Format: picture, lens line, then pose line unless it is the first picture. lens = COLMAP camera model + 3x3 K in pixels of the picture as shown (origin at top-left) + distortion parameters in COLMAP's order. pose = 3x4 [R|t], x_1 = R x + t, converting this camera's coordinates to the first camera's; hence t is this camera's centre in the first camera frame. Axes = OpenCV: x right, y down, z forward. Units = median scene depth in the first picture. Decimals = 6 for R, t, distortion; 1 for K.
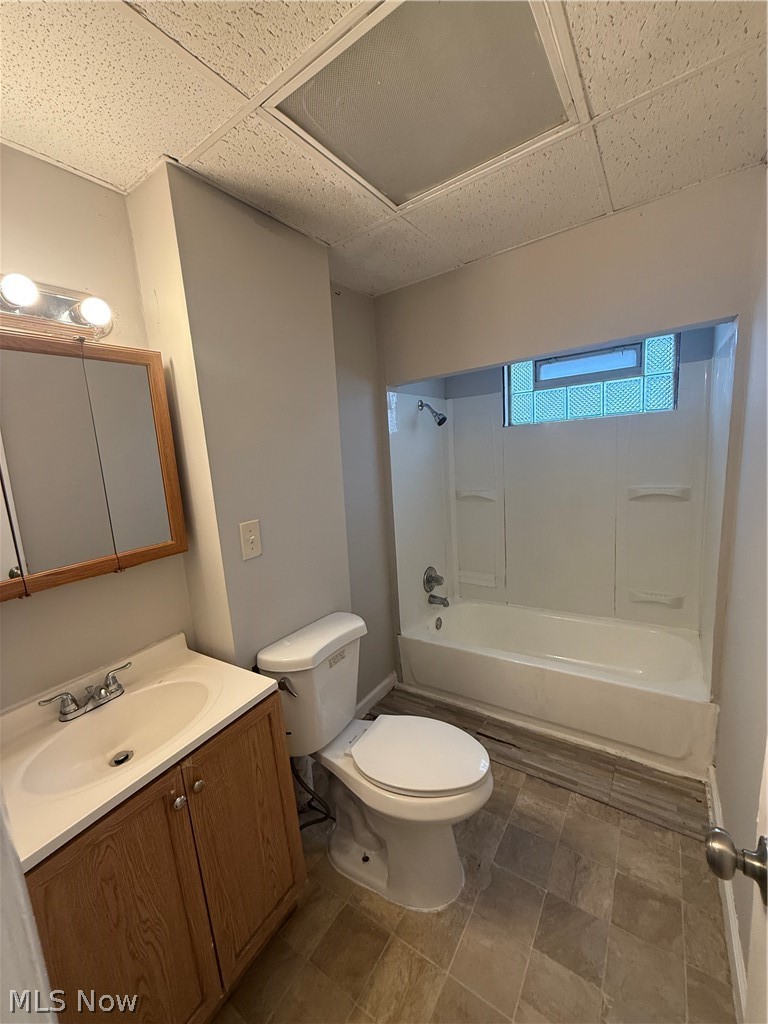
lens RADIAL K [[408.8, 0, 381.2], [0, 408.8, 513.2], [0, 0, 1]] dist [0.002019, -0.000666]
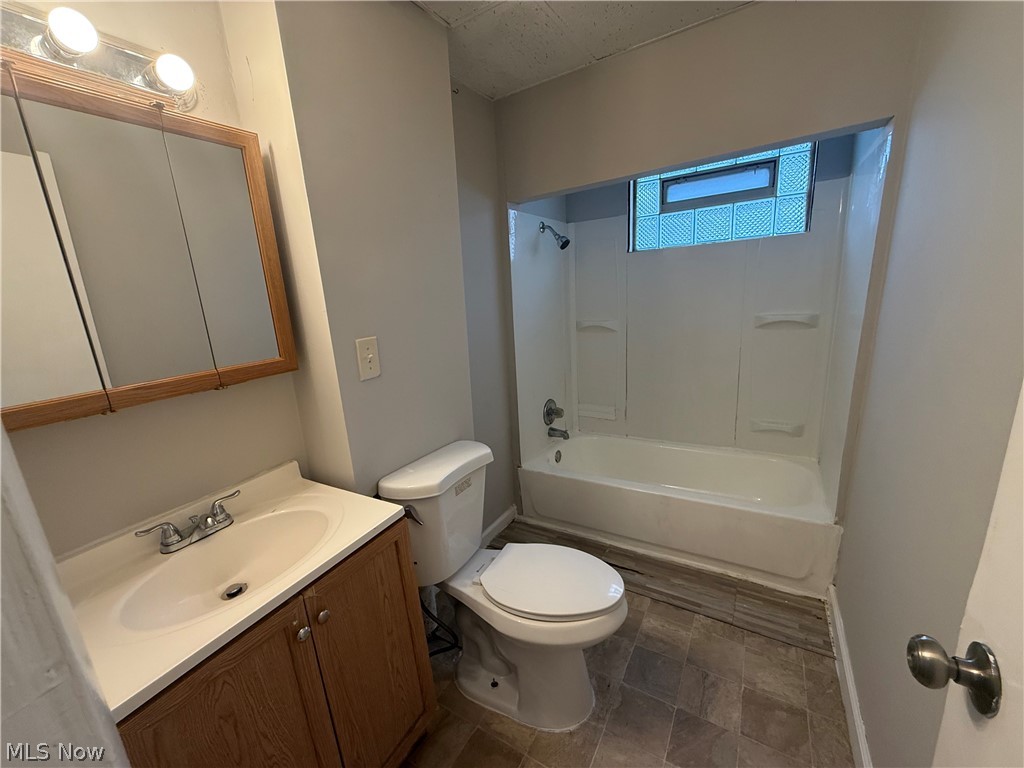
lens RADIAL K [[408.8, 0, 508.9], [0, 408.8, 387.6], [0, 0, 1]] dist [0.002019, -0.000666]
pose [[0.998776, -0.004124, 0.049295, -0.052742], [0.000429, 0.997203, 0.074738, 0.062233], [-0.049466, -0.074625, 0.995984, 0.074627]]
